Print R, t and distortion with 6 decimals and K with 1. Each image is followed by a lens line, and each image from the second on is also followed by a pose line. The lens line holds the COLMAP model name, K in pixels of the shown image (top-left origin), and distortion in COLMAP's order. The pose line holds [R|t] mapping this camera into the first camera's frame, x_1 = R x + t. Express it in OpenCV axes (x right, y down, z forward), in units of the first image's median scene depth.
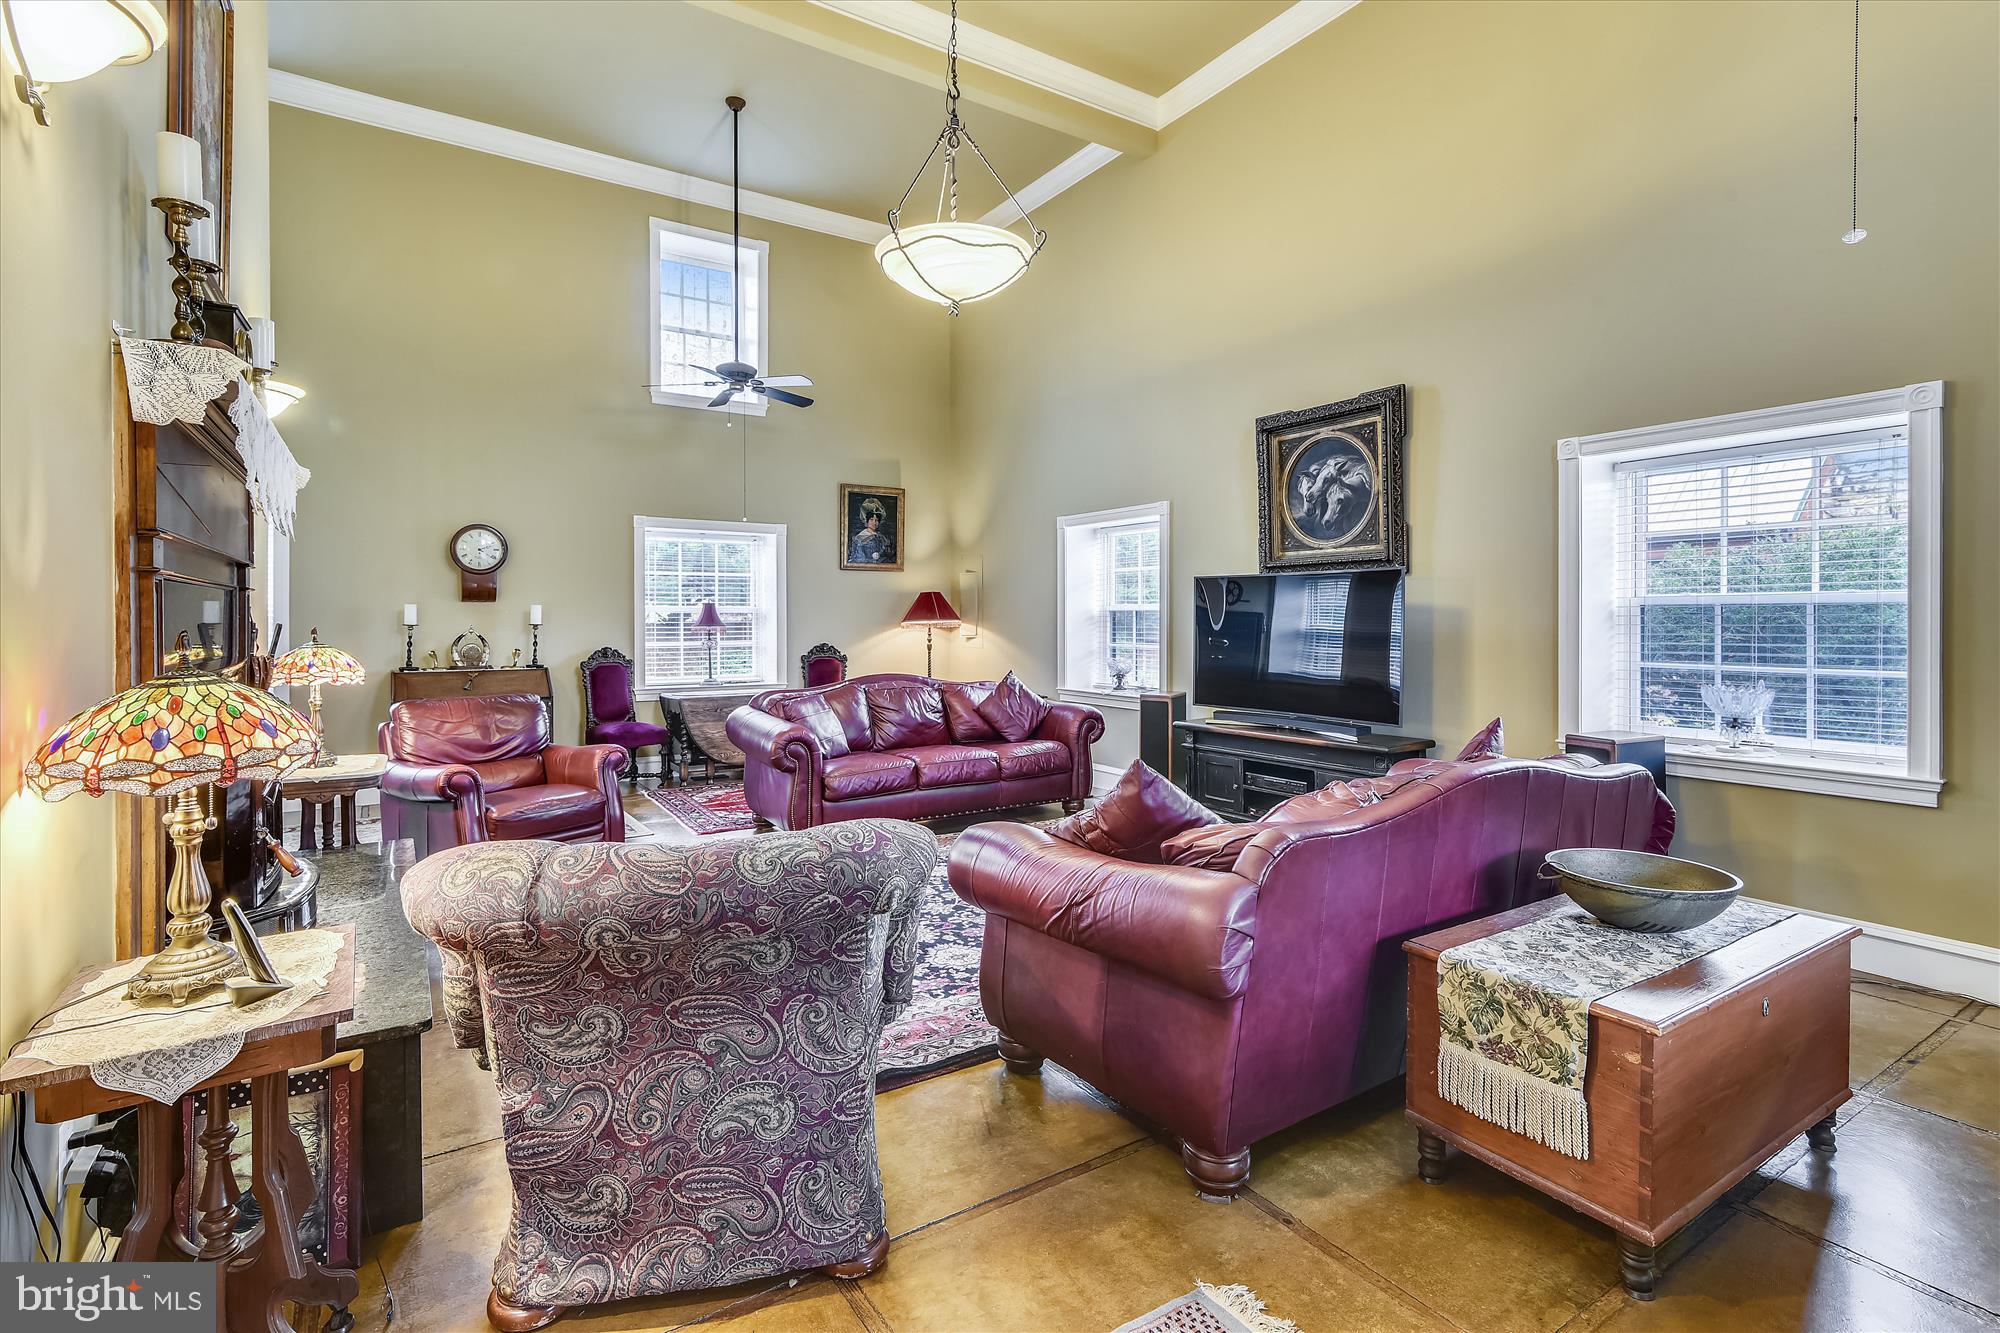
lens RADIAL K [[931.9, 0, 981.7], [0, 931.9, 626.3], [0, 0, 1]] dist [0.020007, 0.000372]
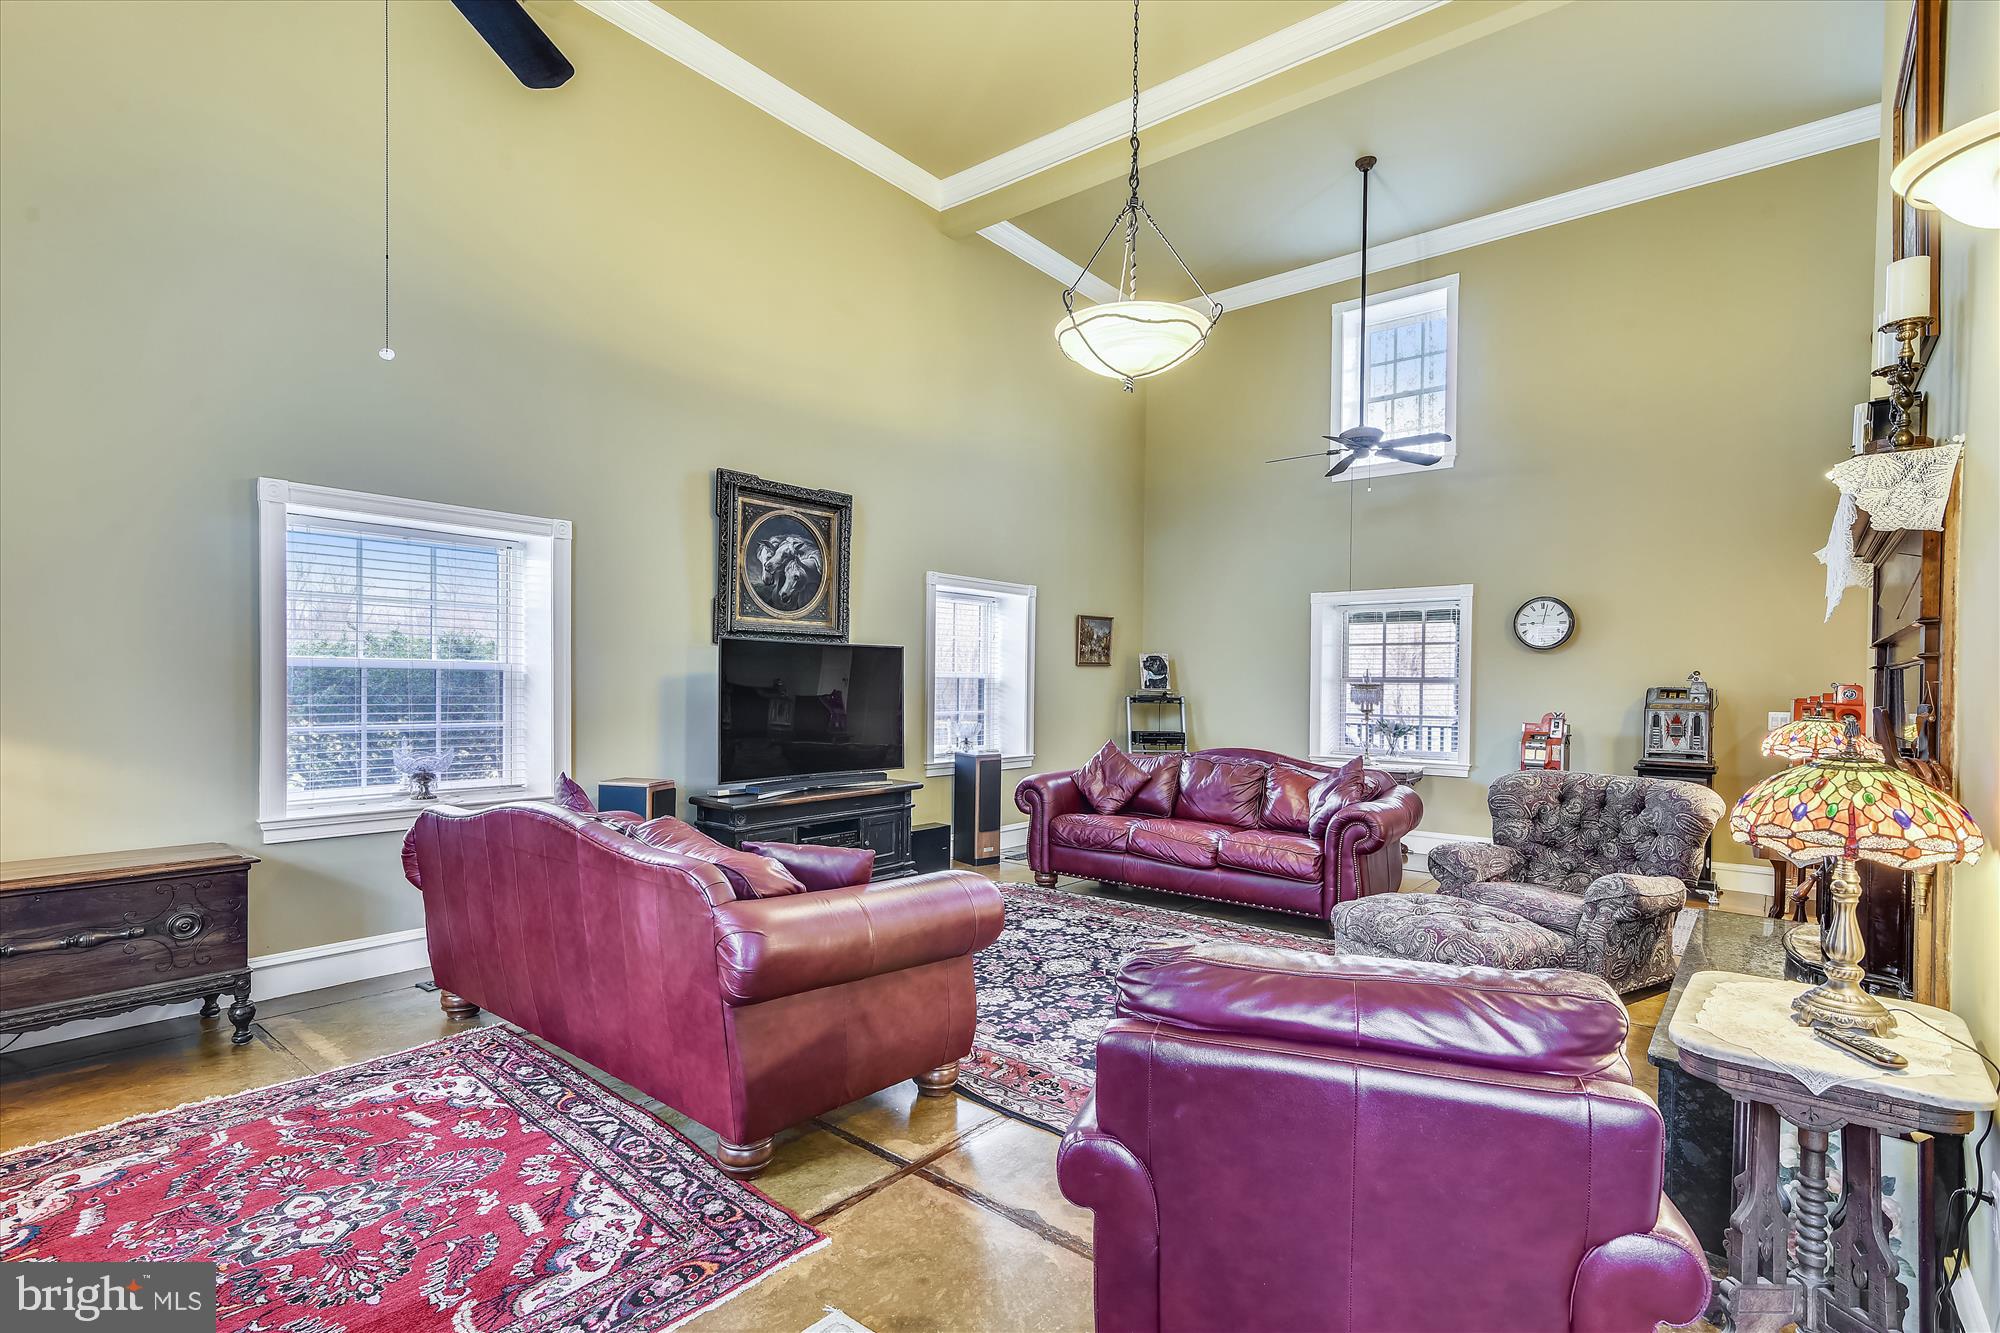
lens RADIAL K [[931.9, 0, 1001.5], [0, 931.9, 682.7], [0, 0, 1]] dist [0.020007, 0.000372]
pose [[-0.309504, -0.000360, 0.950898, -0.717065], [-0.001616, 0.999999, -0.000147, -0.010927], [-0.950897, -0.001582, -0.309505, 1.091187]]
